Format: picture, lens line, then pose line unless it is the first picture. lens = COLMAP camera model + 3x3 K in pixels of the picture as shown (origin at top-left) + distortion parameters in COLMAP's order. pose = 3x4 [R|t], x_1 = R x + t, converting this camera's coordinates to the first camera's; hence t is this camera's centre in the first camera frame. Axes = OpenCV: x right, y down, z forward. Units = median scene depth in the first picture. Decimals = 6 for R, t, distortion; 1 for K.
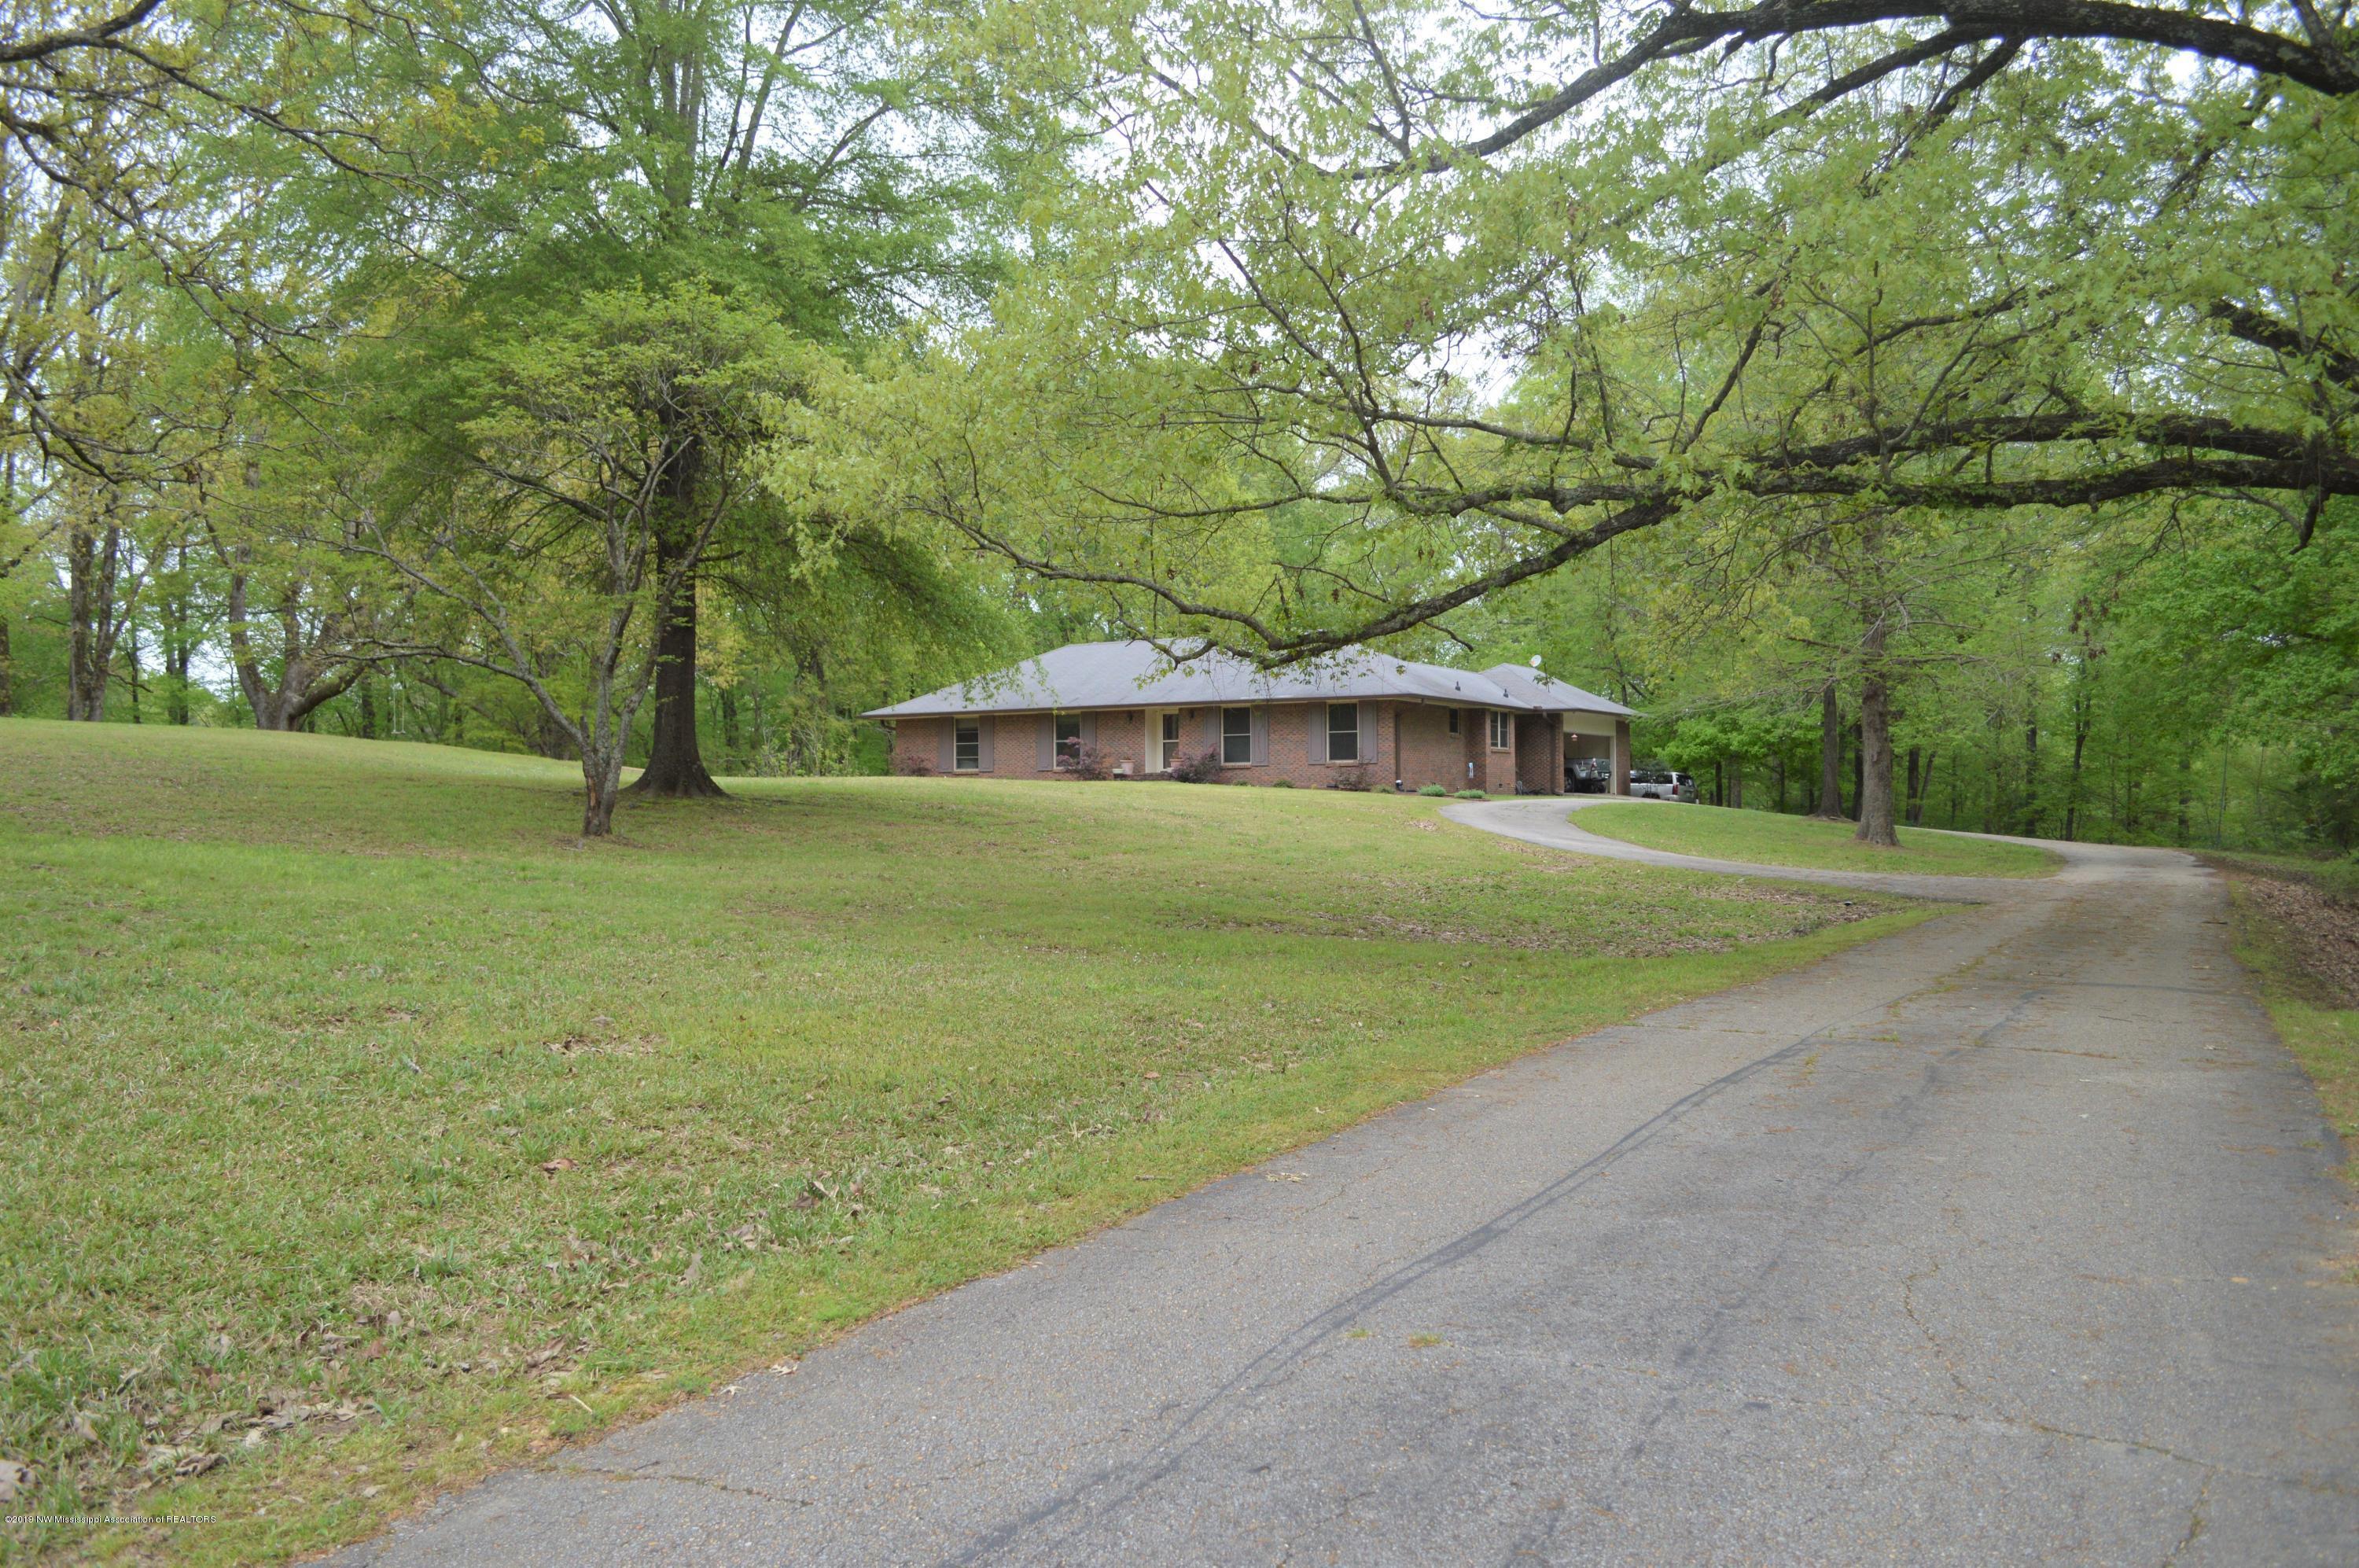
lens RADIAL K [[1885.9, 0, 1167.0], [0, 1885.9, 793.9], [0, 0, 1]] dist [-0.083488, 0.014459]
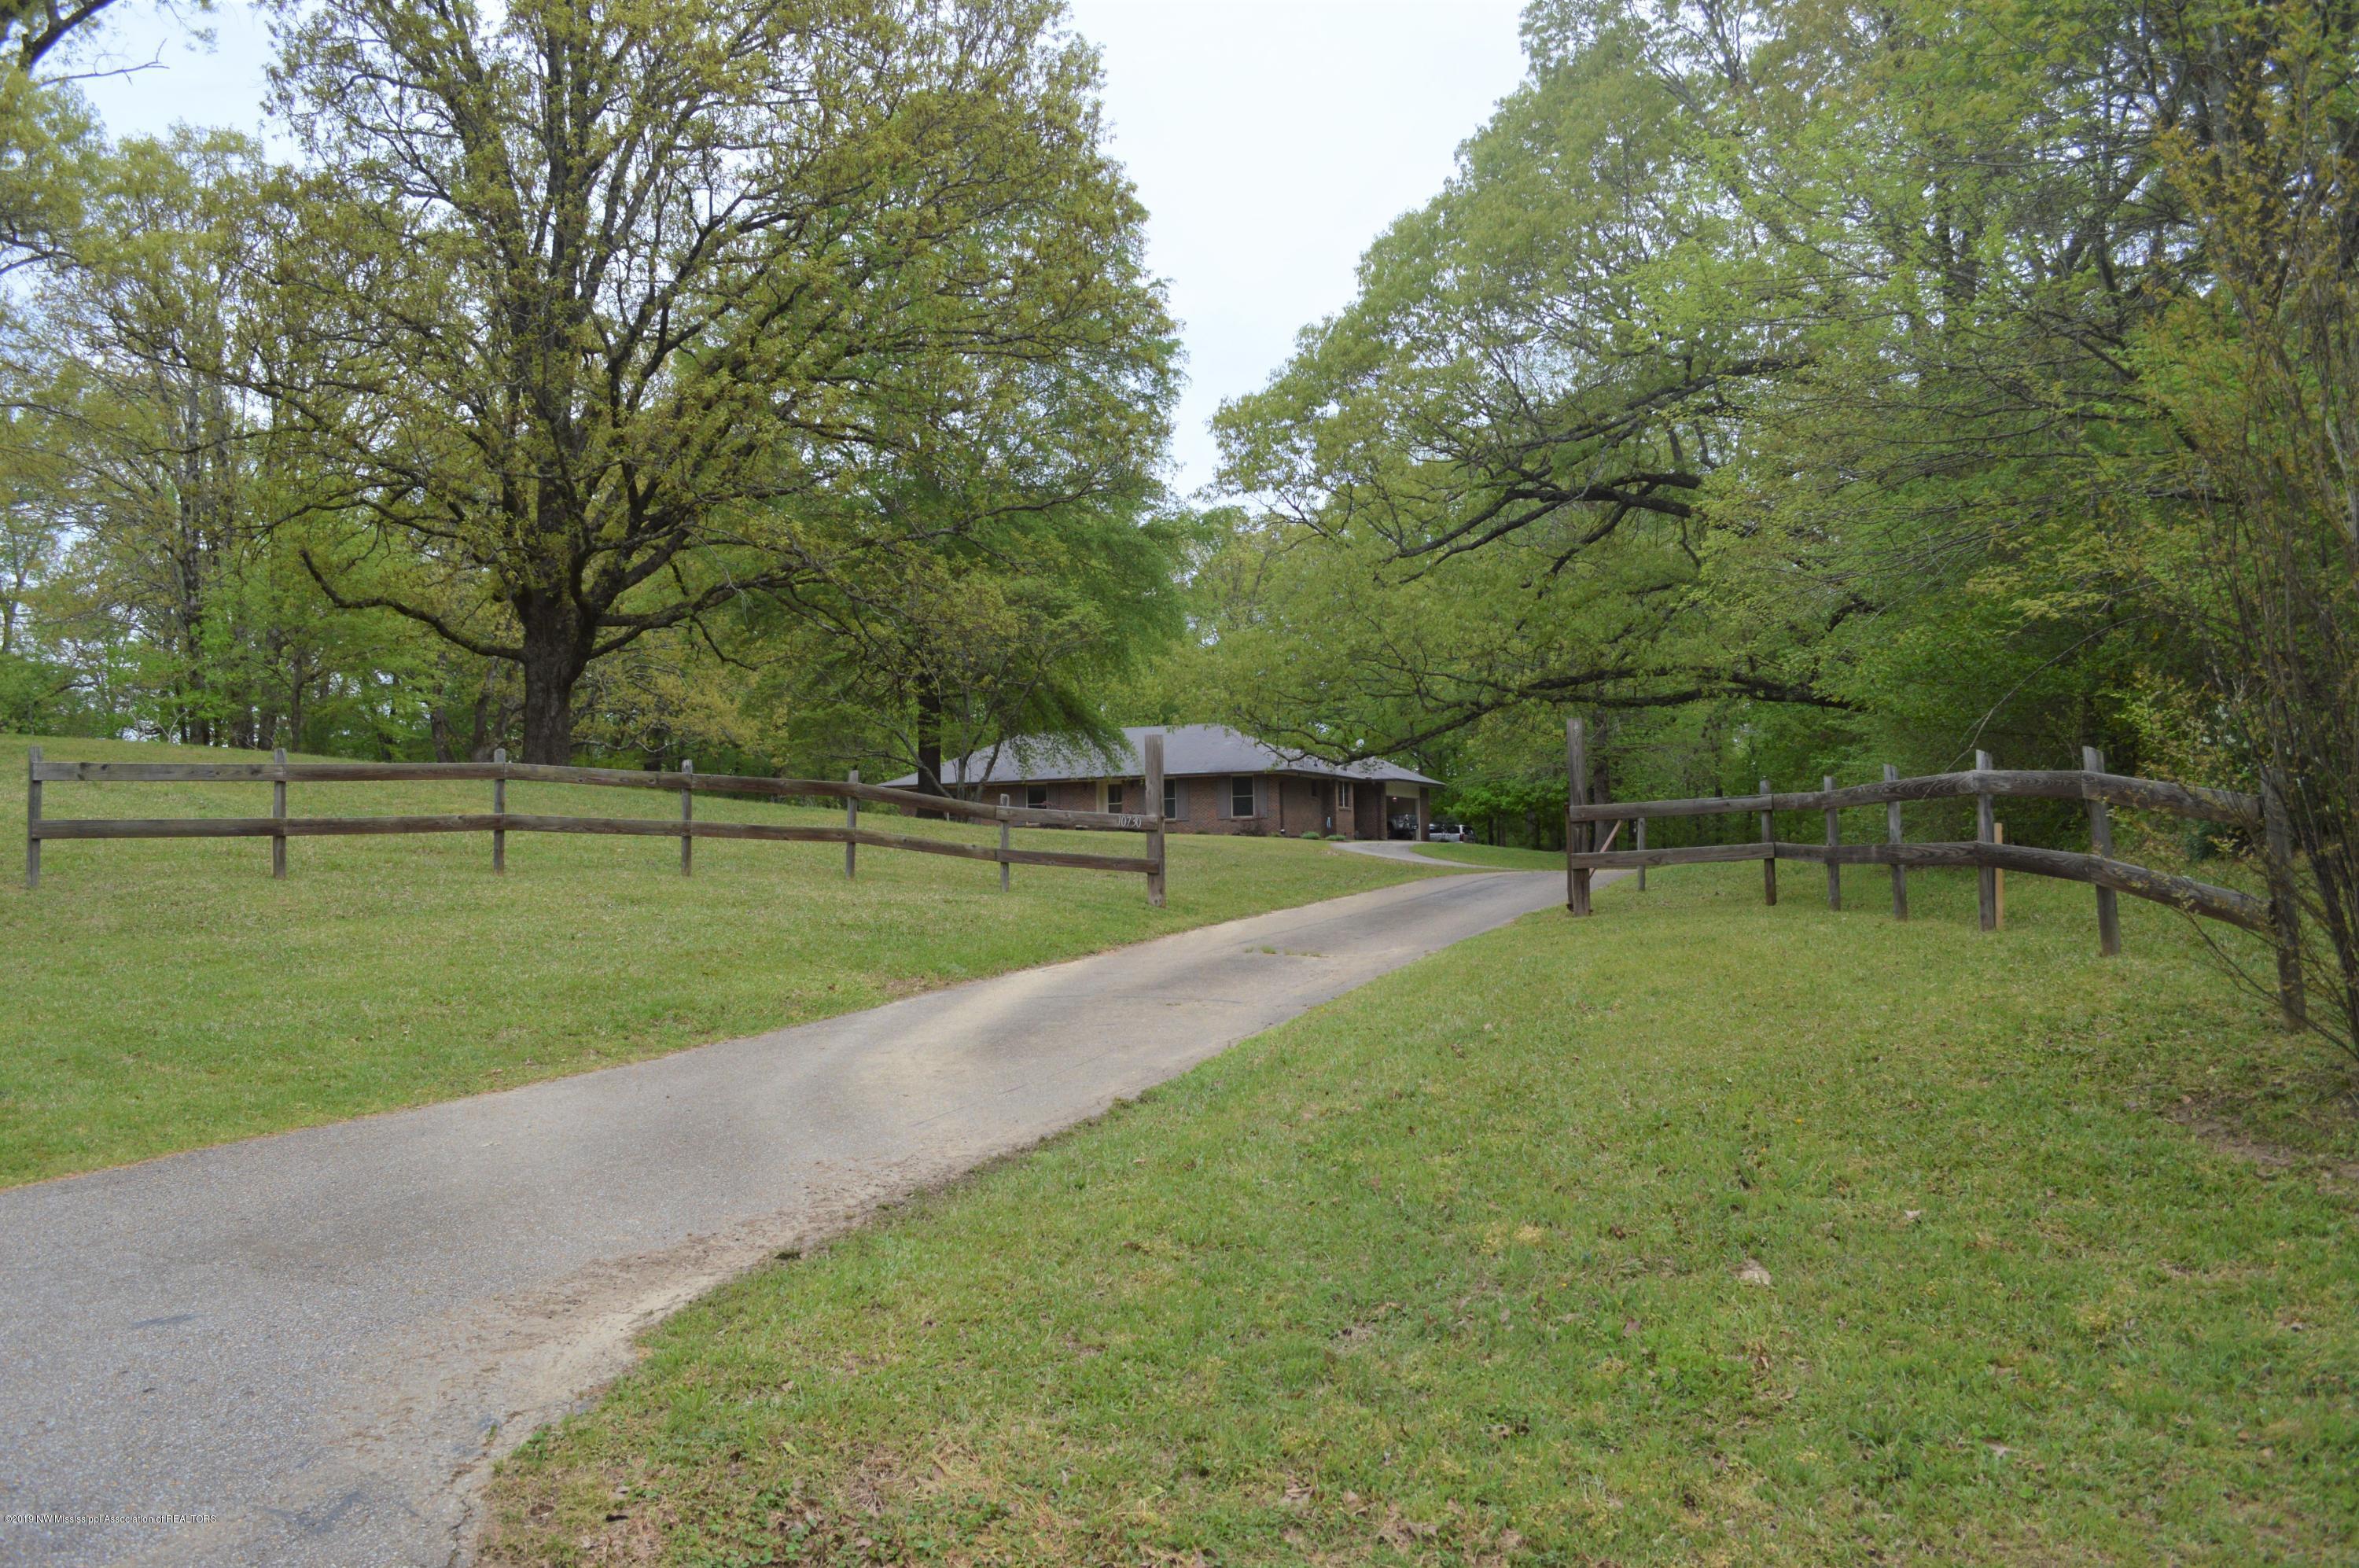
lens RADIAL K [[1885.9, 0, 1182.7], [0, 1885.9, 779.1], [0, 0, 1]] dist [-0.083488, 0.014459]
pose [[0.990322, -0.003729, 0.138737, -0.135658], [0.009876, 0.998999, -0.043638, 0.014739], [-0.138435, 0.044586, 0.989367, -0.371584]]
